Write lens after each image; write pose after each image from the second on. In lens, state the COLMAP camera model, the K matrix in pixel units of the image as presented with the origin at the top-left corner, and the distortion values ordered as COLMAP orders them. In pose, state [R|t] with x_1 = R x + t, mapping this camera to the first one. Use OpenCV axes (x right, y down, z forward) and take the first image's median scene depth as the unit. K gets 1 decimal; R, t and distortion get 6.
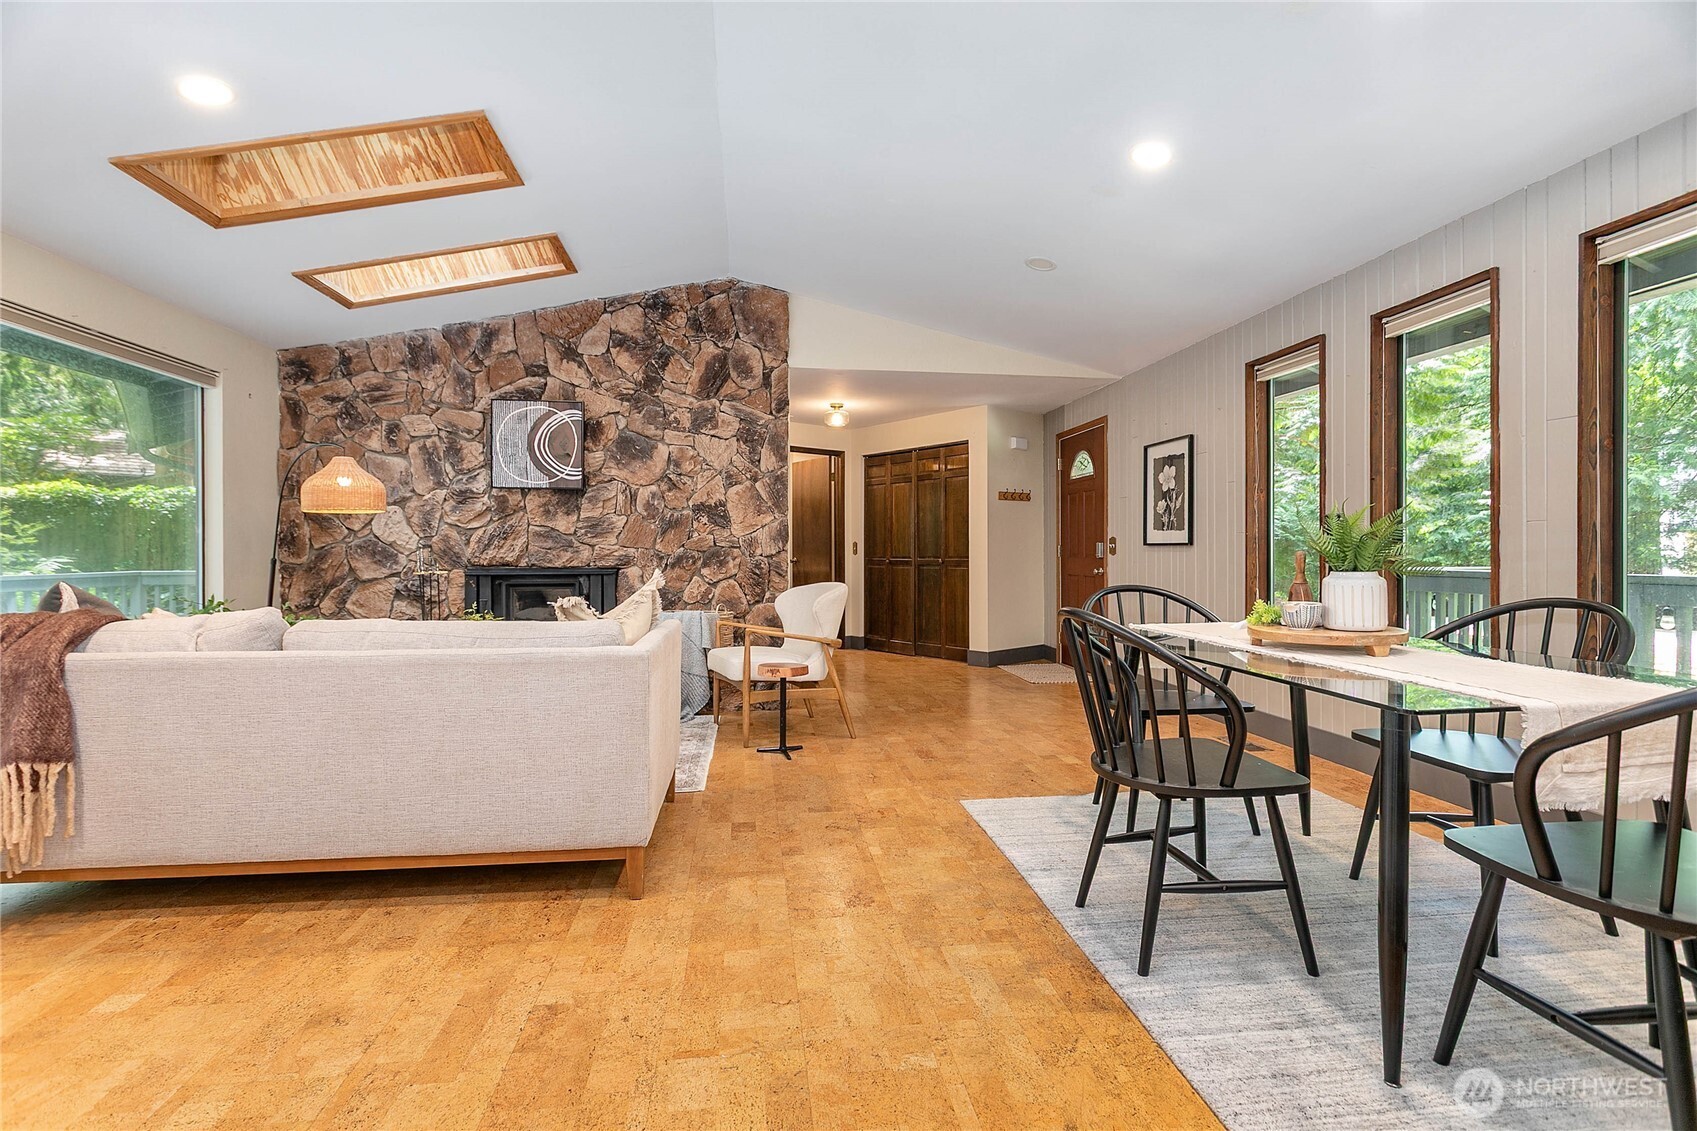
lens RADIAL K [[808.6, 0, 846.3], [0, 808.6, 554.5], [0, 0, 1]] dist [-0.001803, 0.003685]
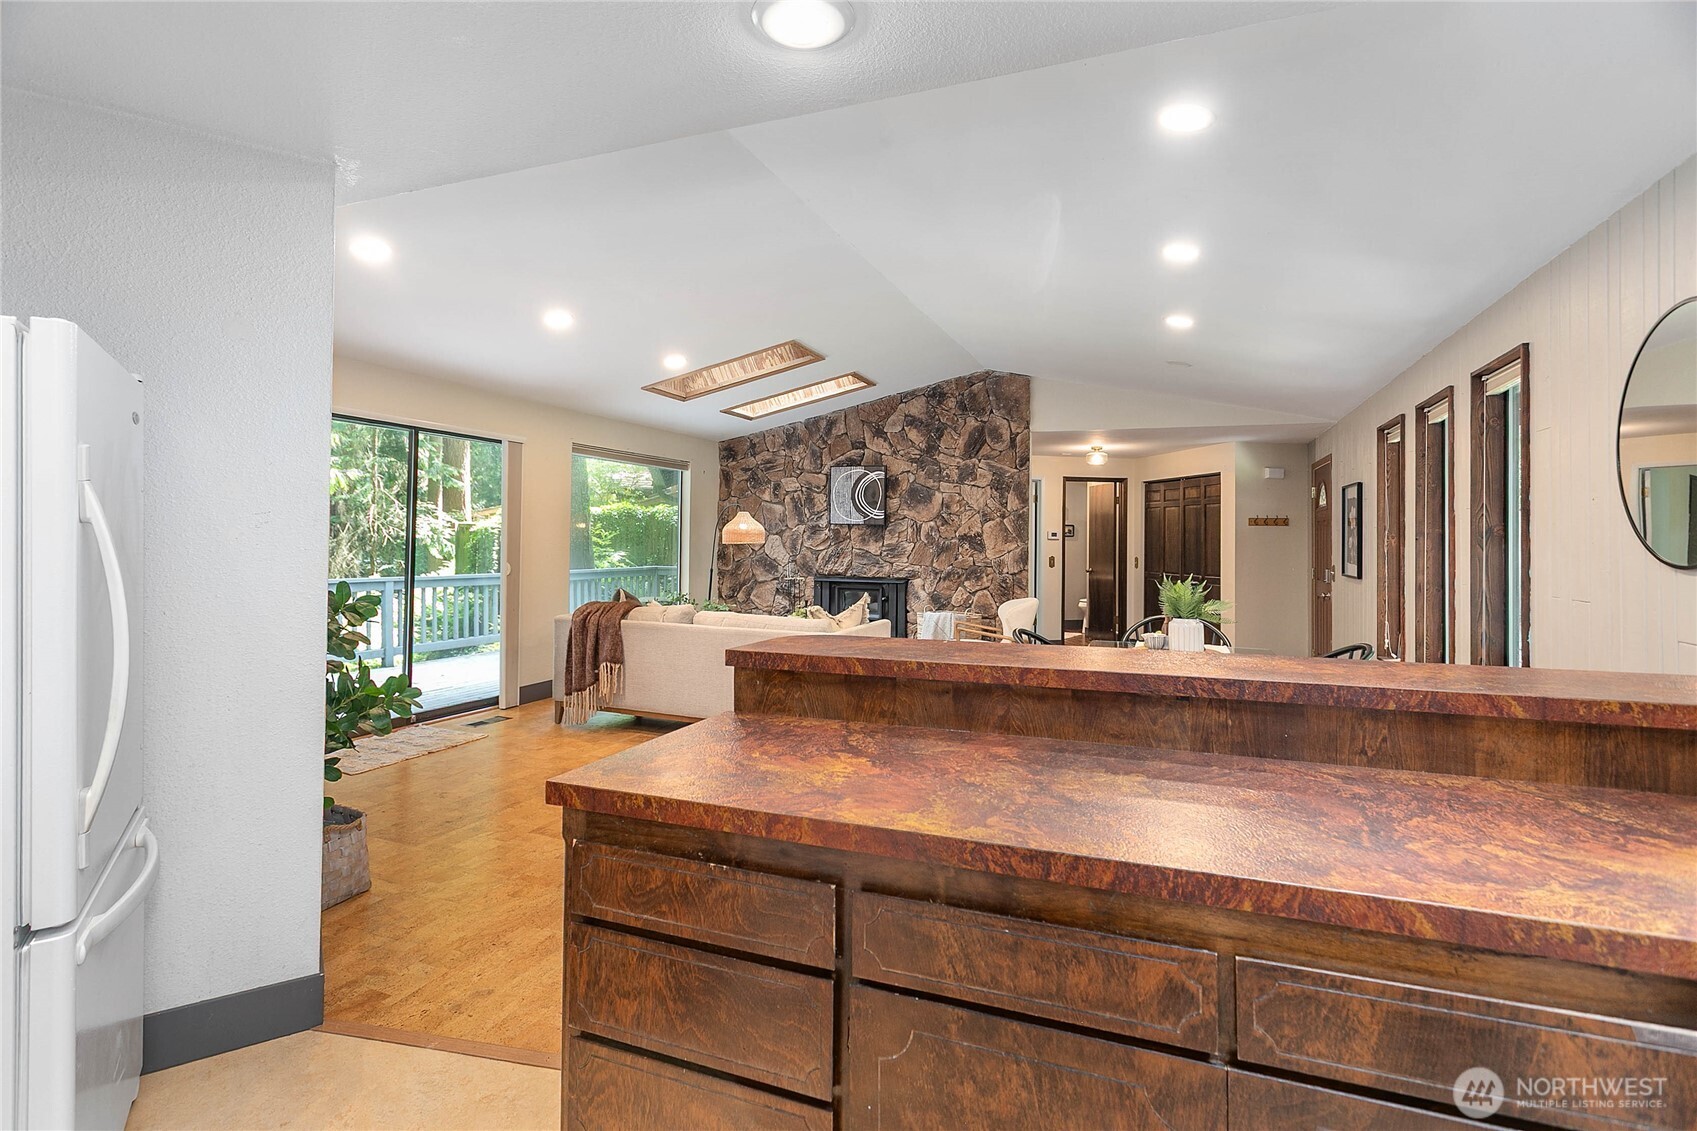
lens RADIAL K [[808.6, 0, 834.8], [0, 808.6, 528.1], [0, 0, 1]] dist [-0.001803, 0.003685]
pose [[0.871560, 0.005339, -0.490260, 0.314303], [-0.015300, 0.999750, -0.016311, -0.049493], [0.490050, 0.021717, 0.871424, -0.323528]]
